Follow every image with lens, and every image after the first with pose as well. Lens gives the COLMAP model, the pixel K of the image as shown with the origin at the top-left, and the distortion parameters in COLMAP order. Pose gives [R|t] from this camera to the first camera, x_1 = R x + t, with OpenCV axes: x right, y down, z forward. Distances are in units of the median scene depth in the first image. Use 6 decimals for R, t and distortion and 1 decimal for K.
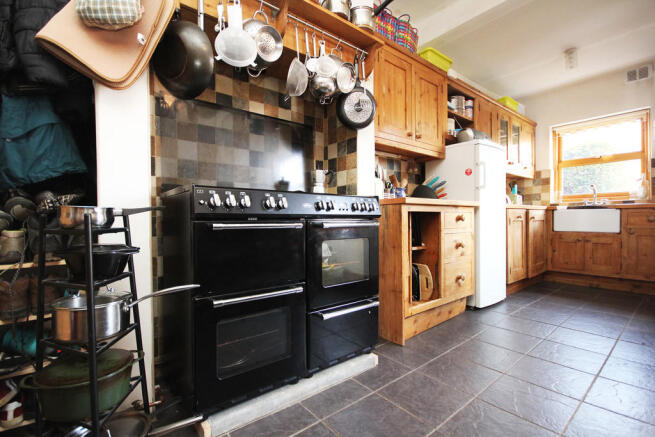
lens RADIAL K [[302.7, 0, 327.5], [0, 302.7, 218.5], [0, 0, 1]] dist [-0.000220, -0.005411]
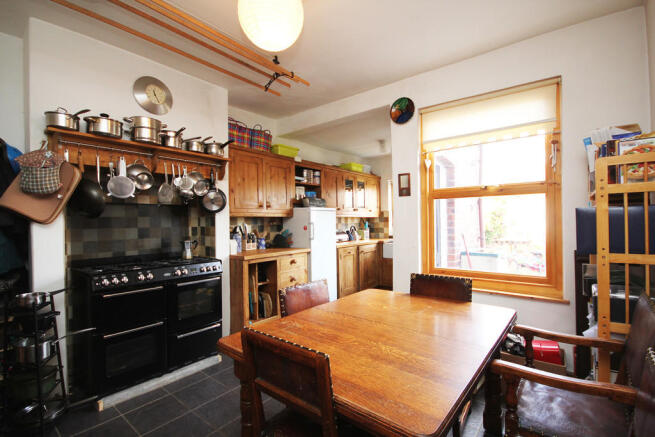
lens RADIAL K [[302.7, 0, 327.5], [0, 302.7, 218.5], [0, 0, 1]] dist [-0.000220, -0.005411]
pose [[0.977232, -0.005085, 0.212112, 0.277978], [0.006923, 0.999945, -0.007923, -0.204881], [-0.212060, 0.009211, 0.977213, -0.540656]]
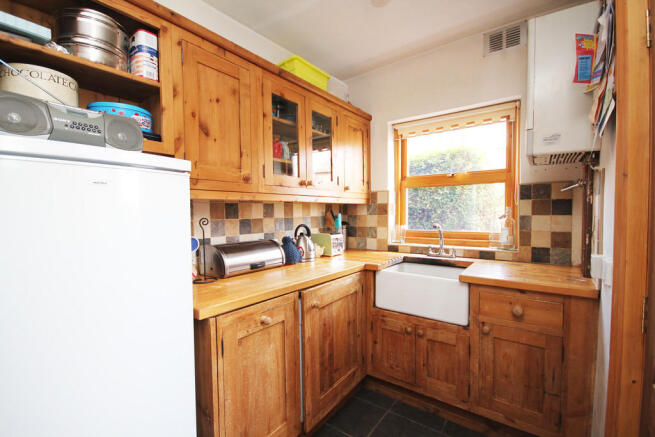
lens RADIAL K [[300.2, 0, 327.5], [0, 300.2, 218.5], [0, 0, 1]] dist [0.000679, 0.000235]
pose [[0.968774, -0.007631, 0.247829, 0.789802], [0.001163, 0.999655, 0.026233, -0.207696], [-0.247944, -0.025126, 0.968448, 0.726833]]
